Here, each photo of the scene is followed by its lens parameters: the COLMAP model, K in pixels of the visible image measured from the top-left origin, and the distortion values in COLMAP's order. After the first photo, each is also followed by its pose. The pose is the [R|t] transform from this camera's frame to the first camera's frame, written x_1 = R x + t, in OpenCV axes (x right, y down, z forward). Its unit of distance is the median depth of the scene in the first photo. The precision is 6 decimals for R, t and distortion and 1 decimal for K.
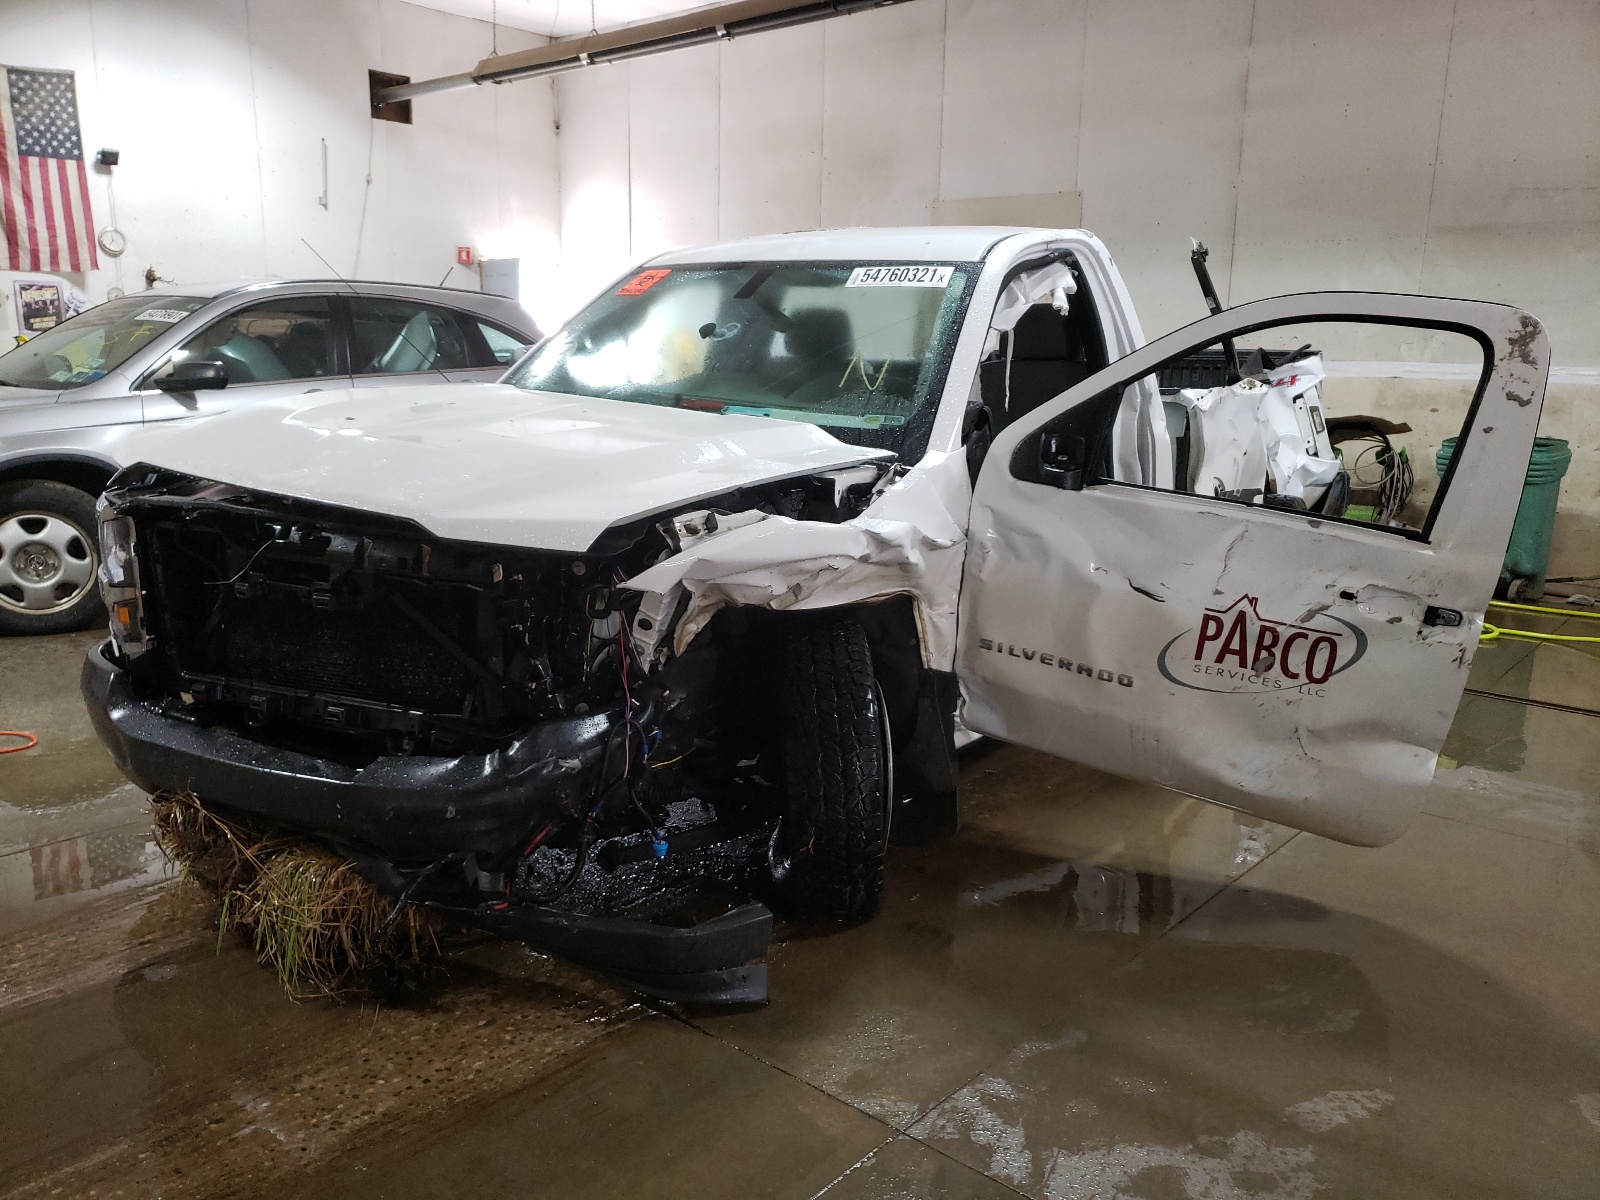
lens RADIAL K [[1198.2, 0, 811.0], [0, 1198.2, 599.4], [0, 0, 1]] dist [0.003693, 0.021276]
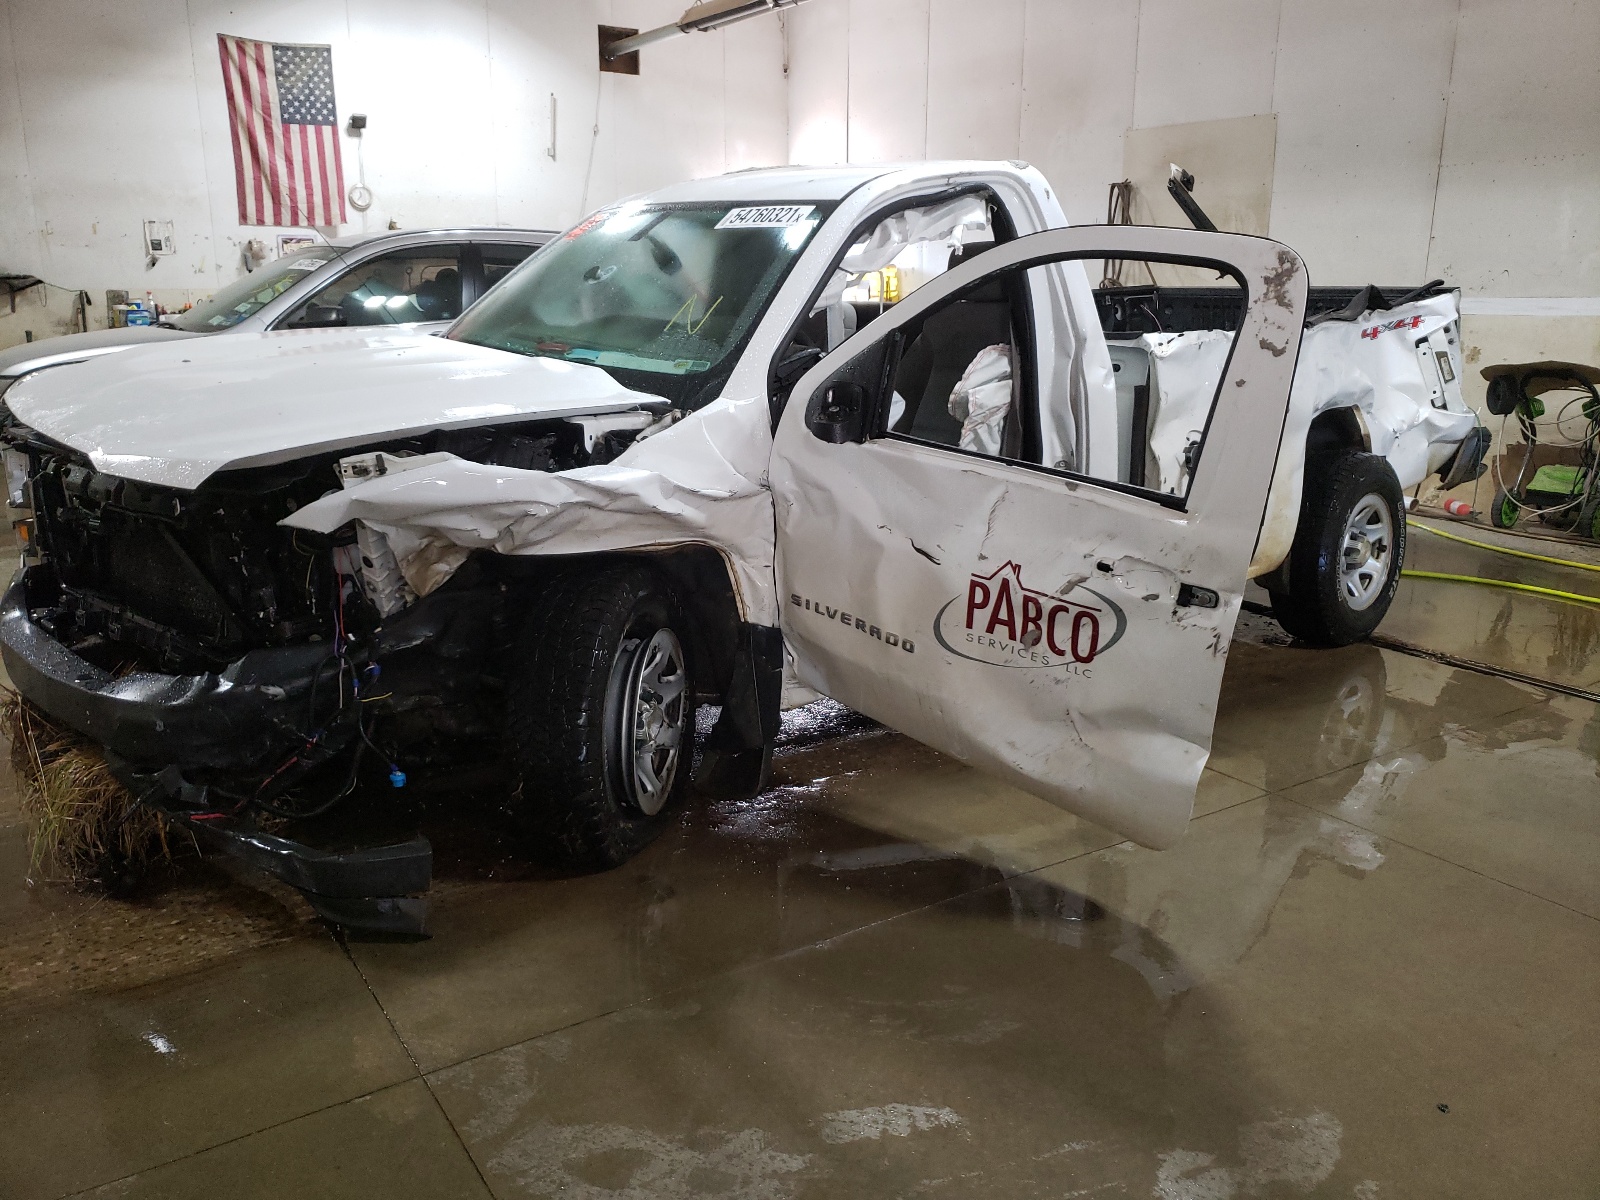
lens RADIAL K [[1198.2, 0, 817.2], [0, 1198.2, 575.3], [0, 0, 1]] dist [0.003693, 0.021276]
pose [[0.968948, 0.049968, -0.242162, 0.406765], [-0.043022, 0.998499, 0.033889, -0.016155], [0.243492, -0.022419, 0.969644, 0.072039]]
